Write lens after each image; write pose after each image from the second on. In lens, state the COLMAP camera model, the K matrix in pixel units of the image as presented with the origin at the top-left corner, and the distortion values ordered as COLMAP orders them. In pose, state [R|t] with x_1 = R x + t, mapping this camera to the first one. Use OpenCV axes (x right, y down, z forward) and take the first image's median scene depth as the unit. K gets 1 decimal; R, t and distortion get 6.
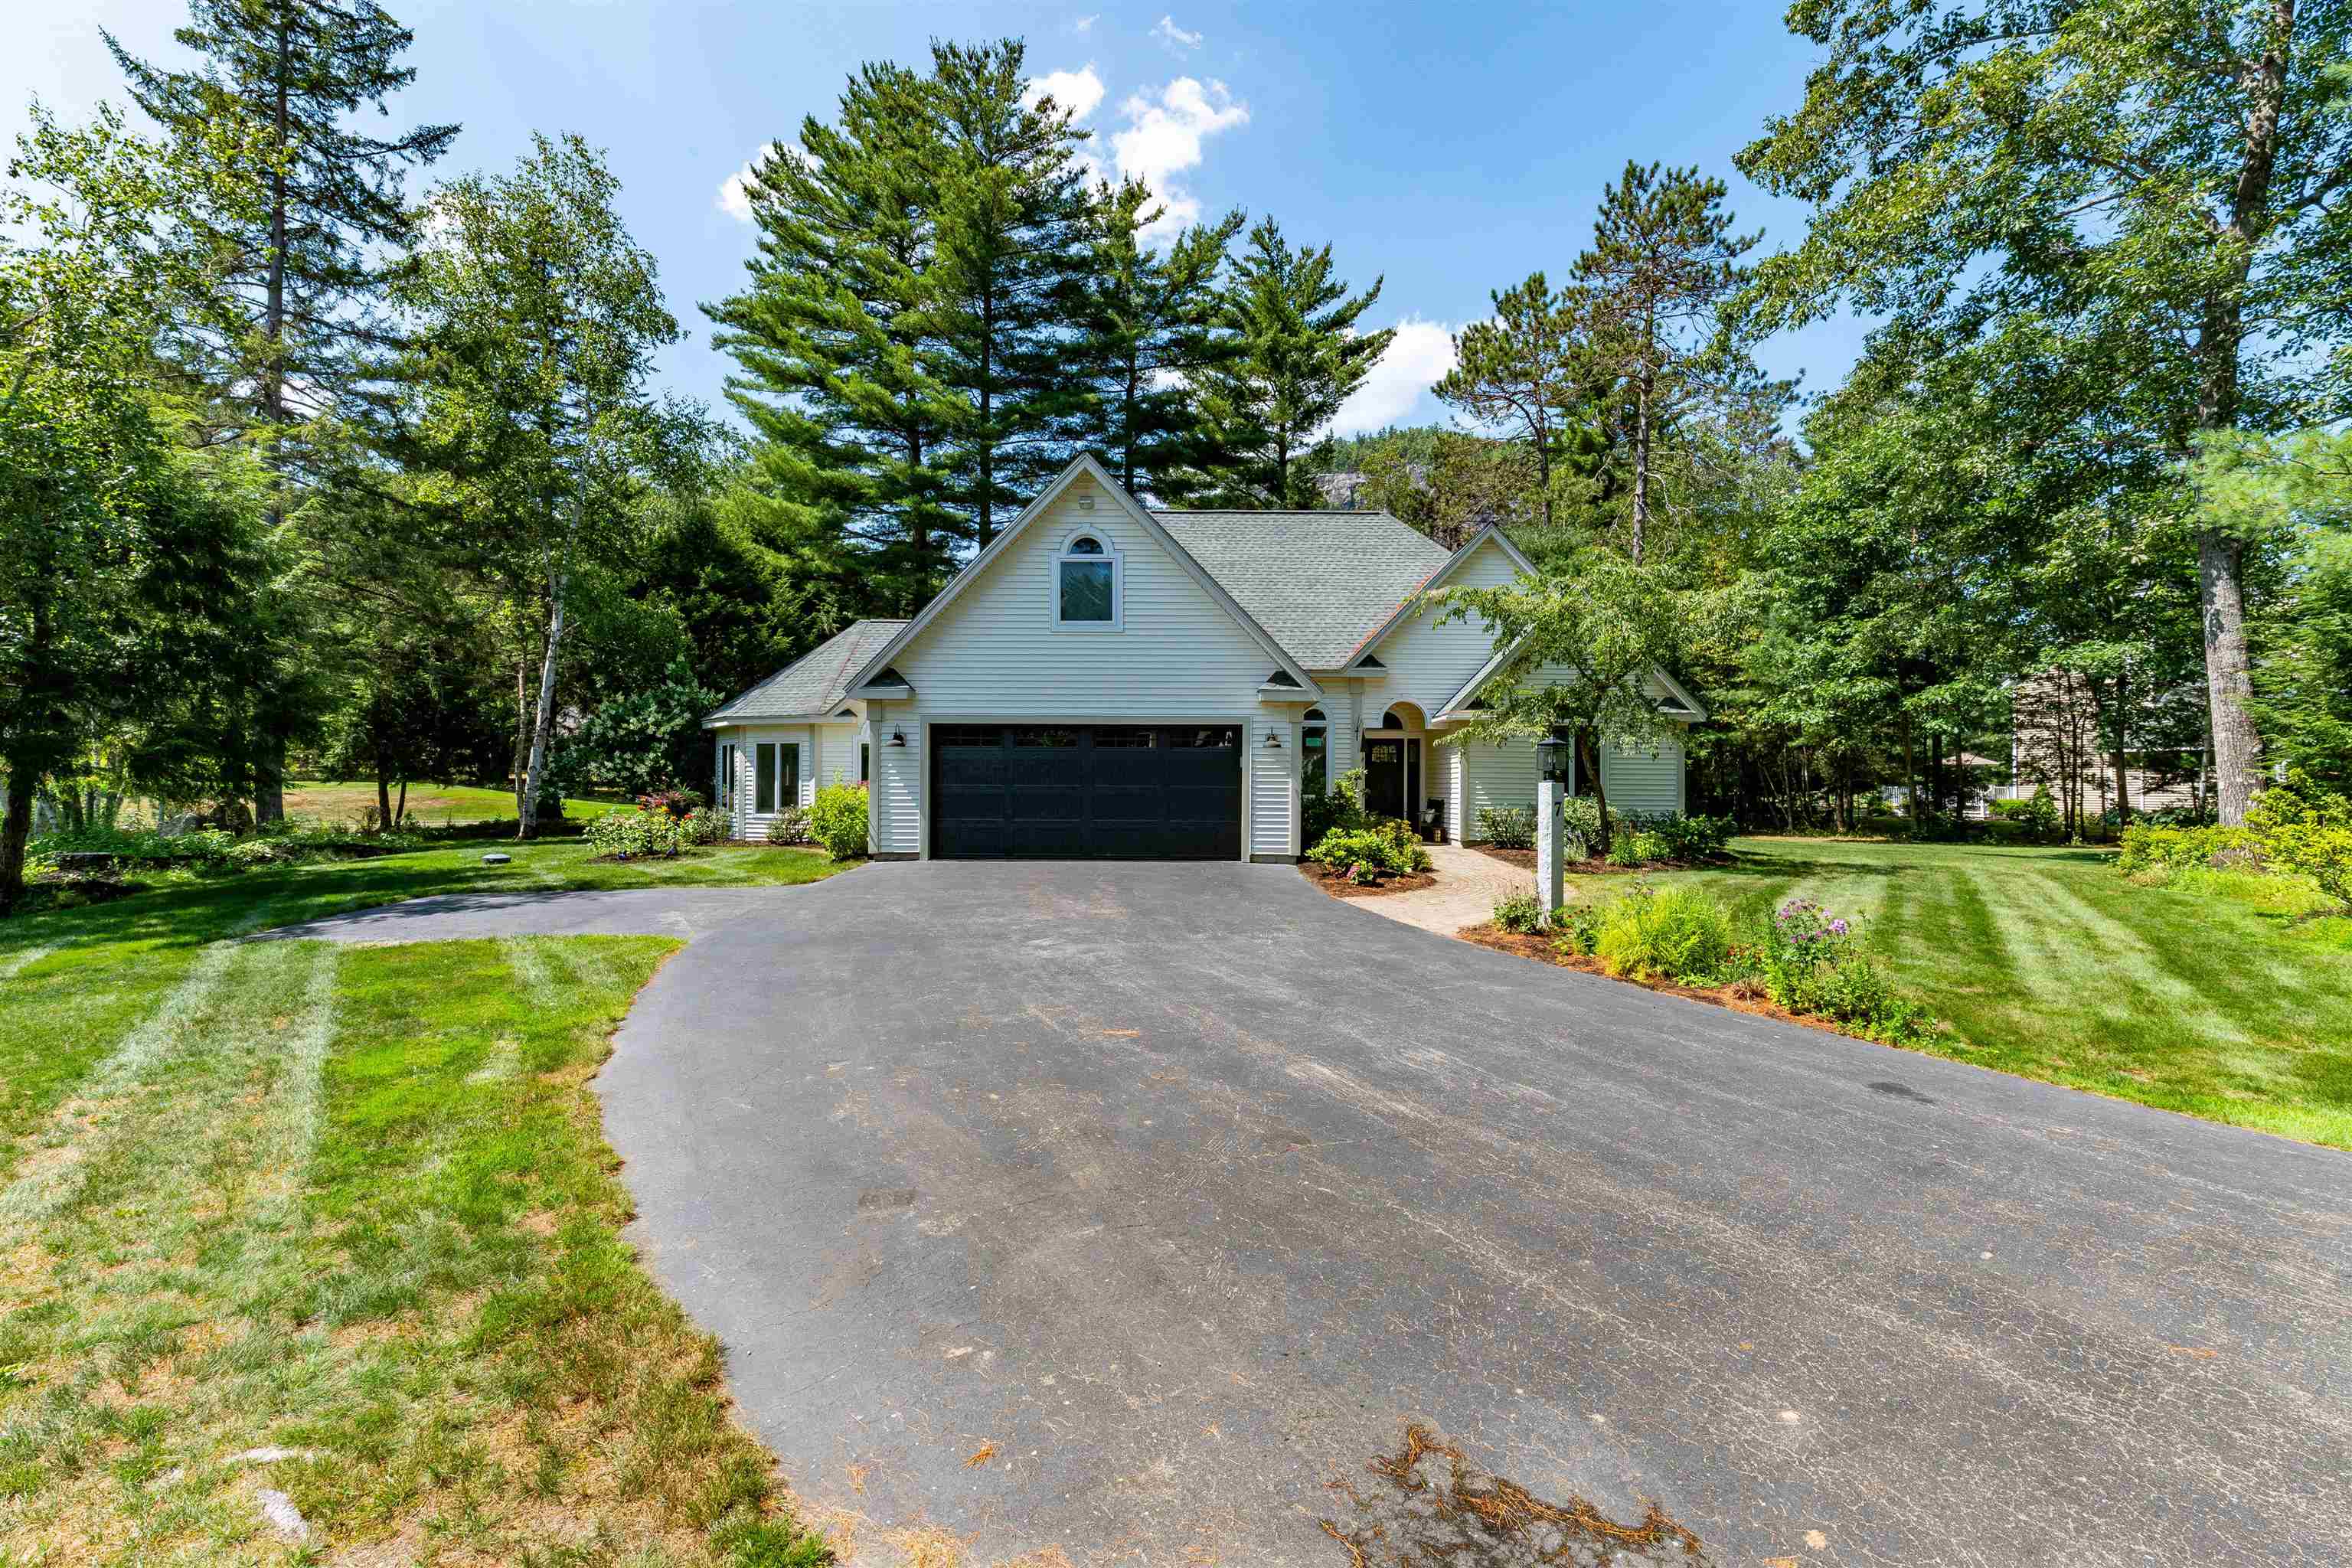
lens RADIAL K [[986.0, 0, 1179.5], [0, 986.0, 720.5], [0, 0, 1]] dist [0.000065, -0.000066]
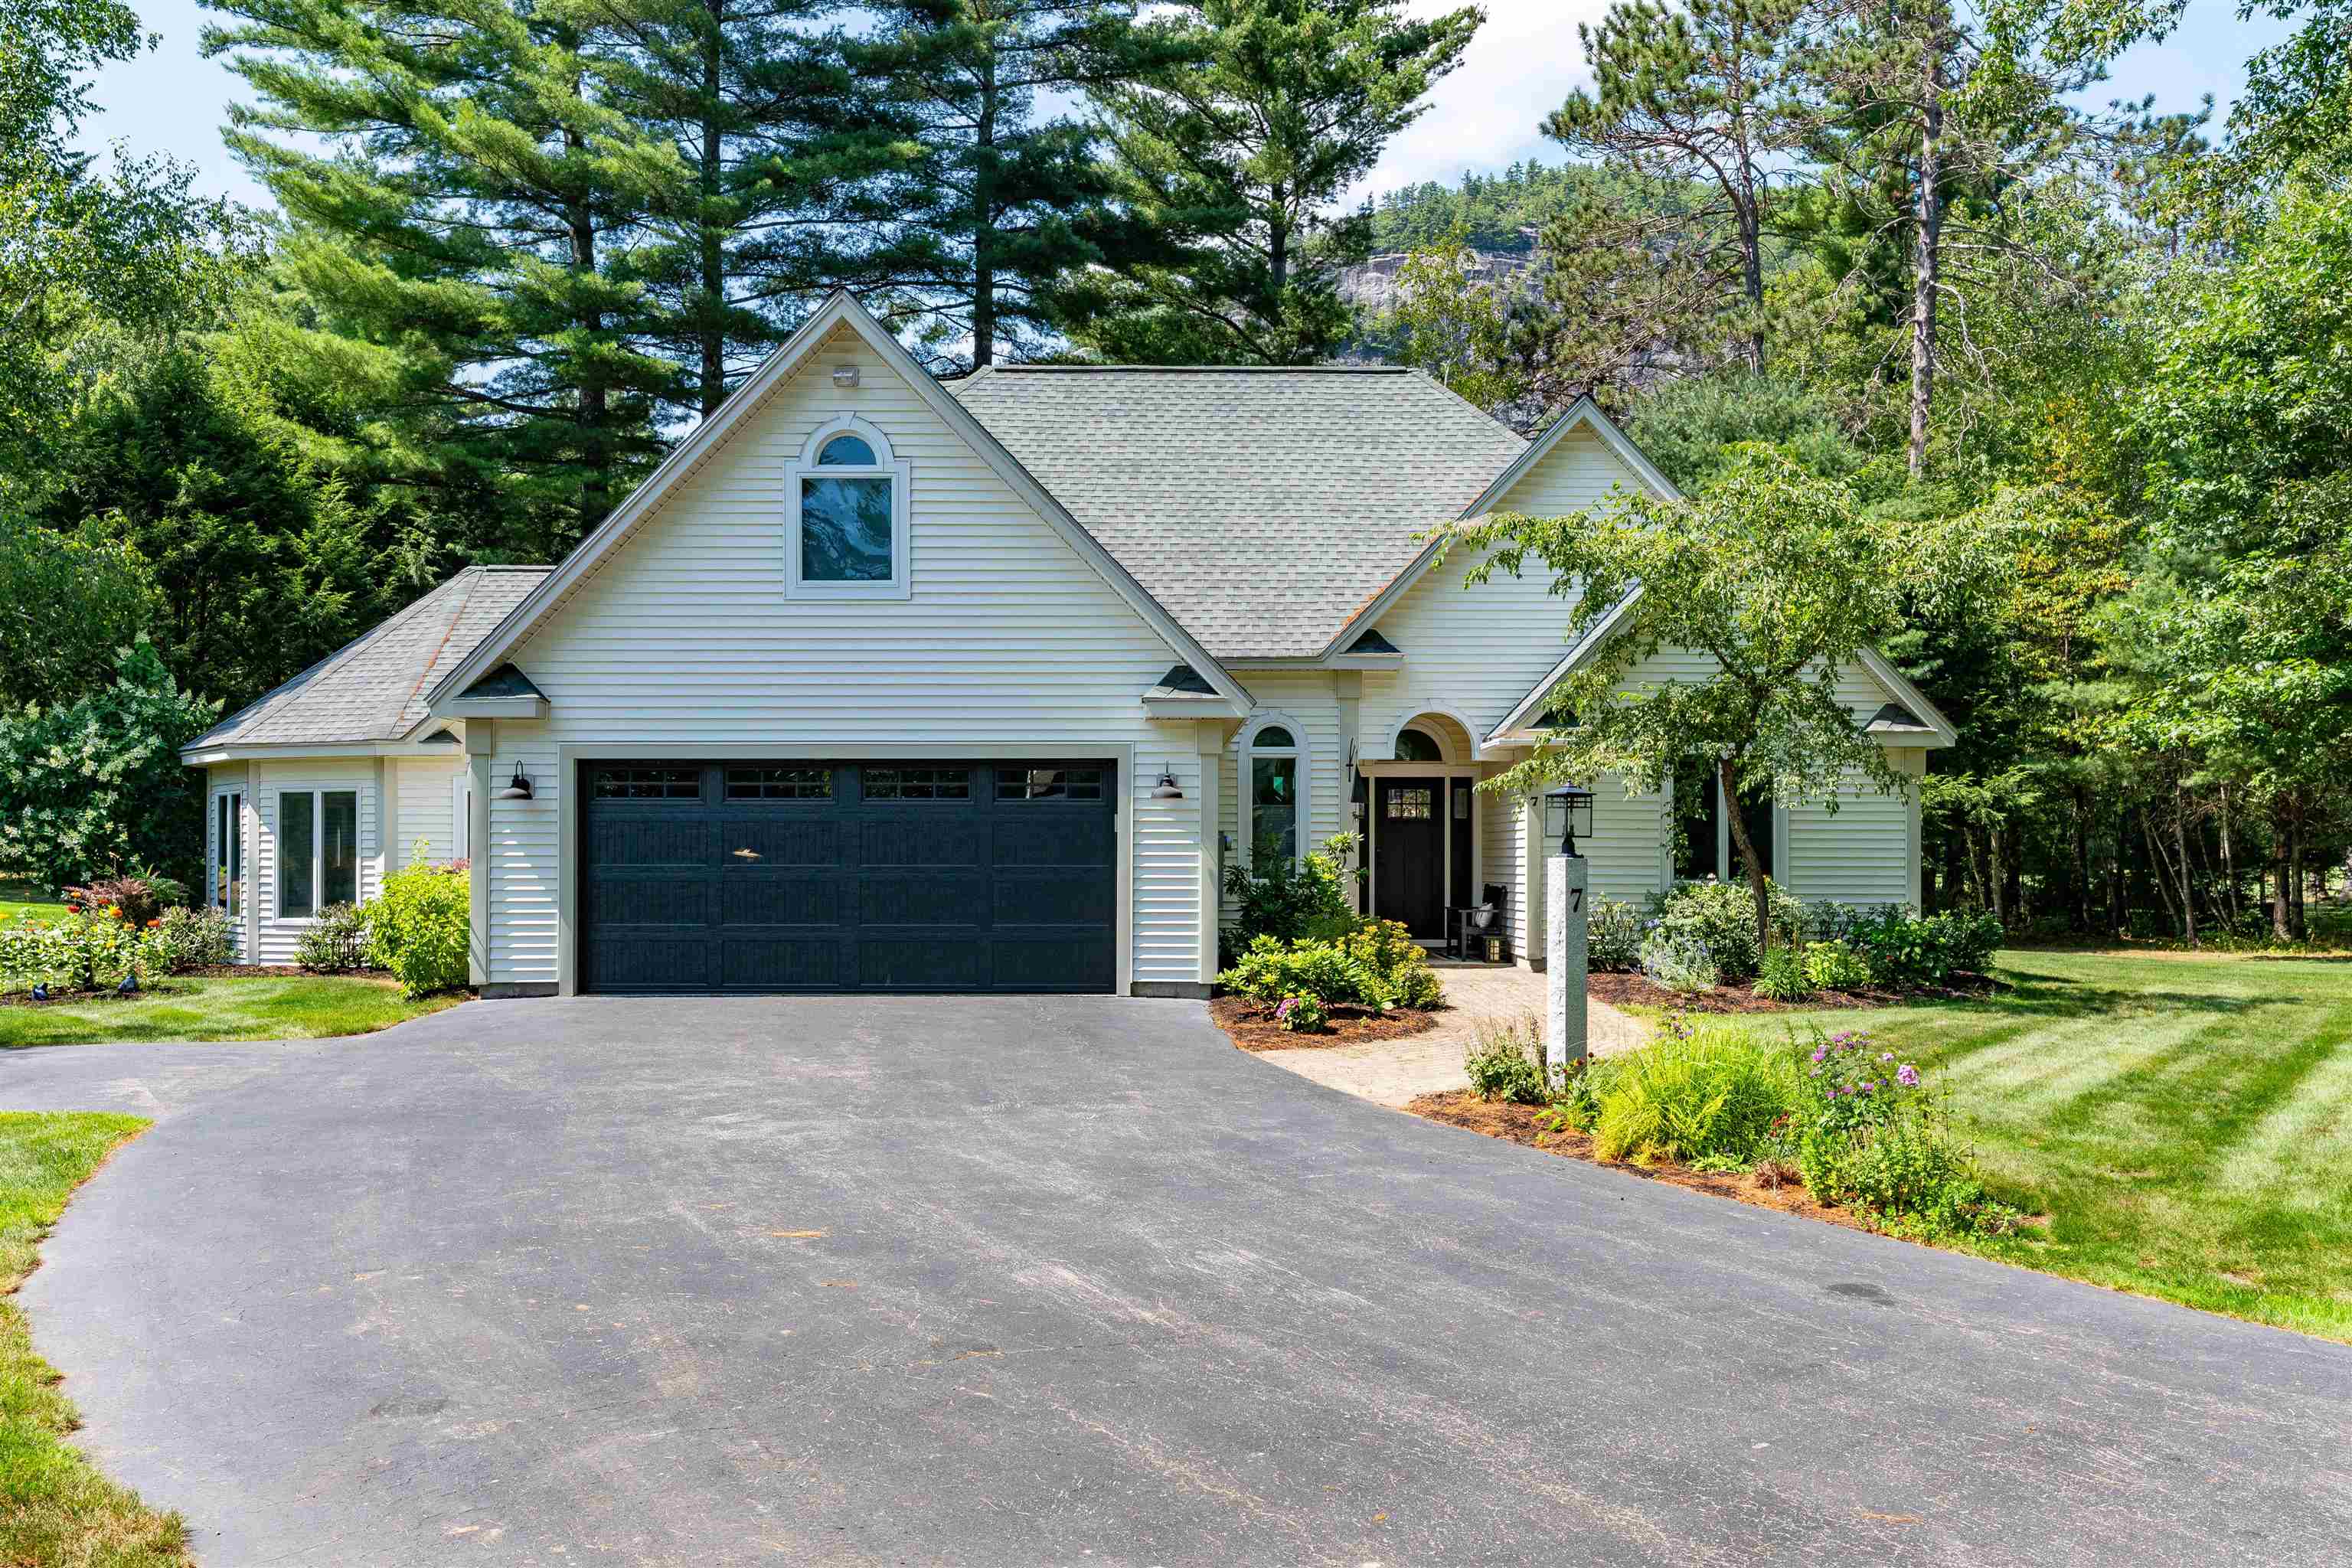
lens RADIAL K [[1985.9, 0, 1177.0], [0, 1985.9, 720.7], [0, 0, 1]] dist [0.004390, -0.008512]
pose [[0.999932, -0.004168, 0.010856, 0.068385], [0.004218, 0.999981, -0.004586, -0.009892], [-0.010837, 0.004631, 0.999931, -0.132581]]
